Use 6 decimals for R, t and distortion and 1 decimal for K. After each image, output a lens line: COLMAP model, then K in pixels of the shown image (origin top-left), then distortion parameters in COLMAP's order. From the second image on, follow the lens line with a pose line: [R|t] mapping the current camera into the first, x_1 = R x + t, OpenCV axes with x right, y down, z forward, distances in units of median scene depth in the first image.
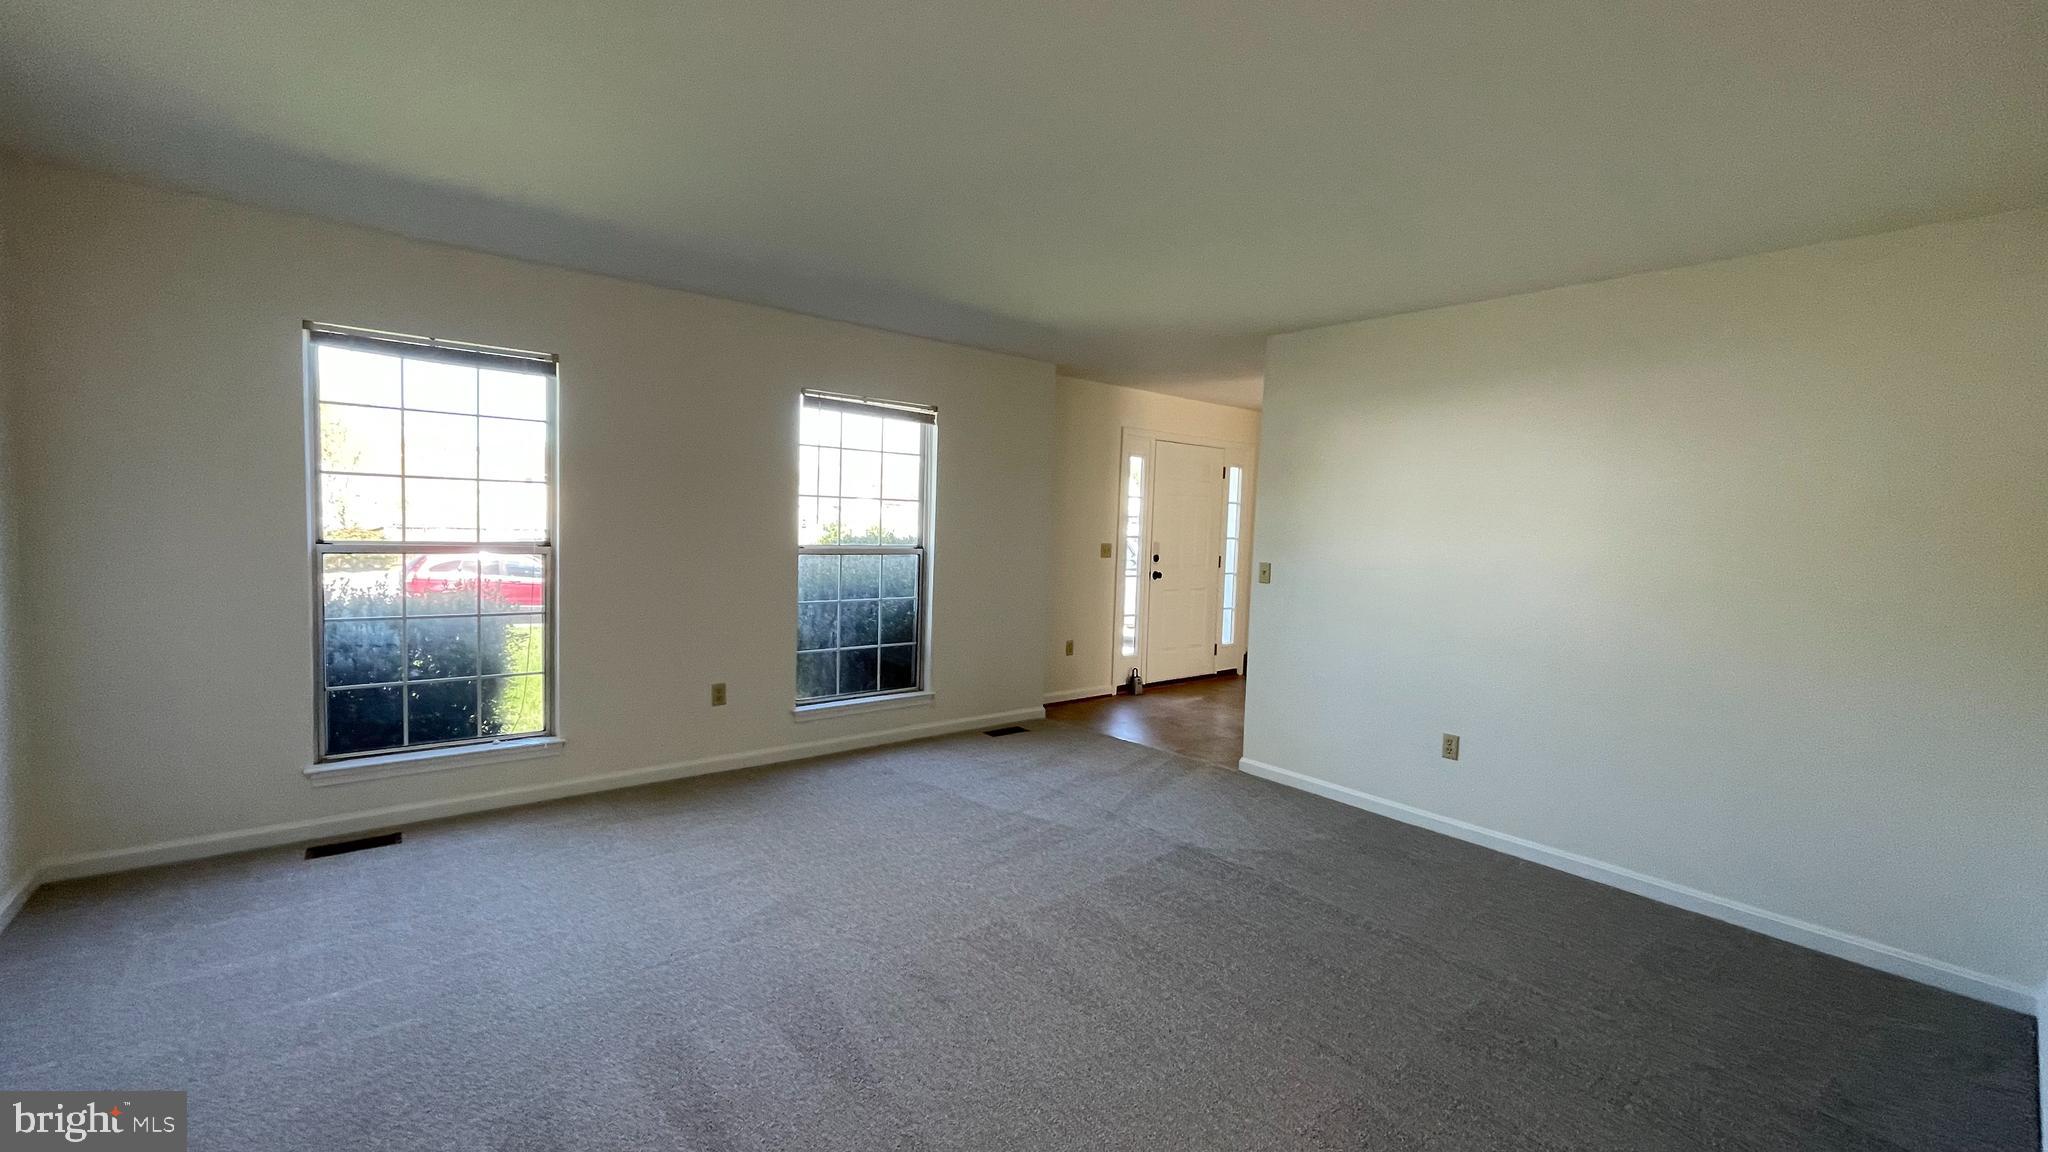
lens RADIAL K [[822.0, 0, 1014.5], [0, 822.0, 579.7], [0, 0, 1]] dist [-0.002574, -0.000620]
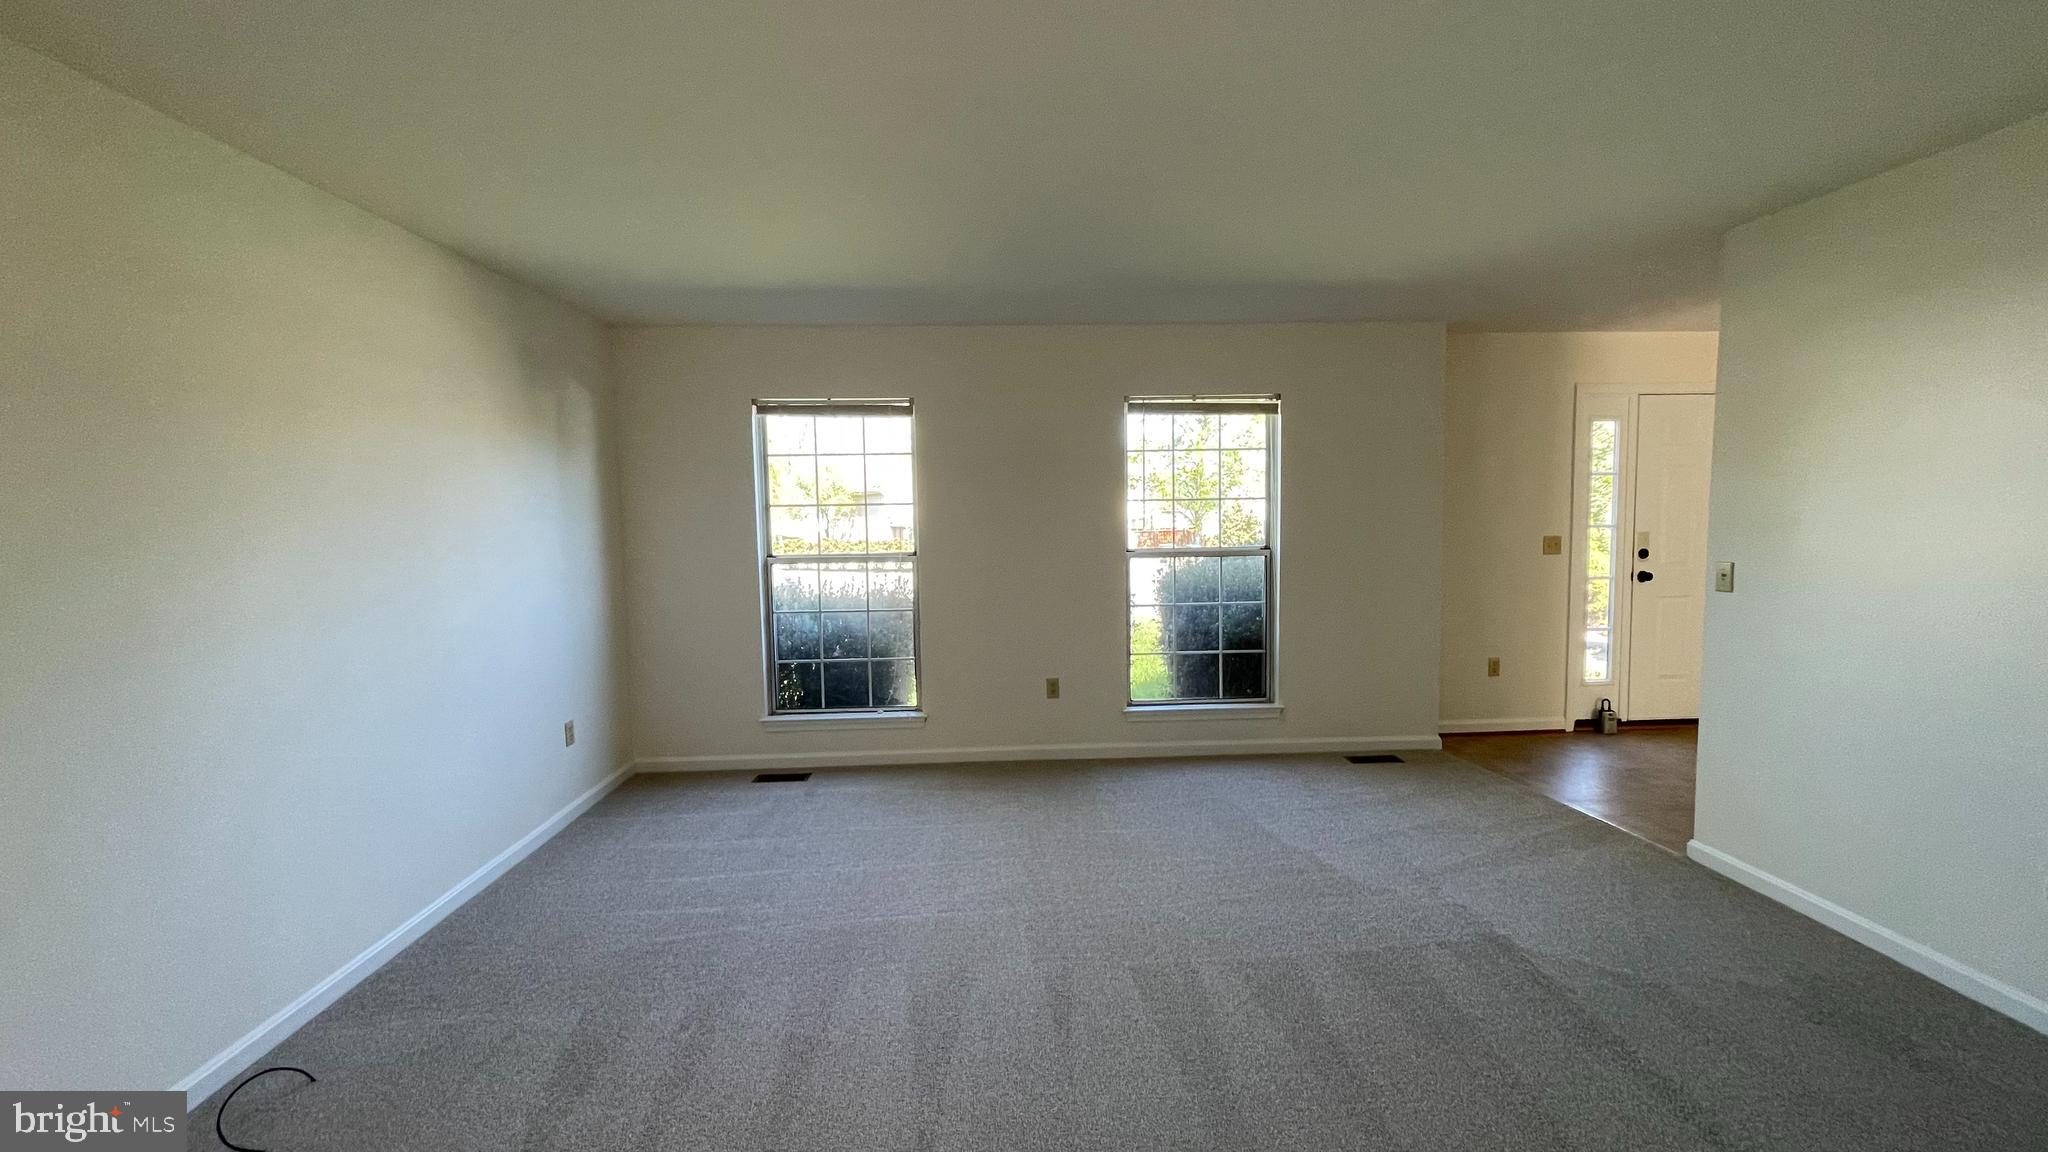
lens RADIAL K [[822.0, 0, 1015.0], [0, 822.0, 574.9], [0, 0, 1]] dist [-0.002574, -0.000620]
pose [[0.802851, -0.000172, -0.596180, 0.243695], [0.000202, 1.000000, -0.000016, -0.010589], [0.596180, -0.000108, 0.802851, 0.098621]]
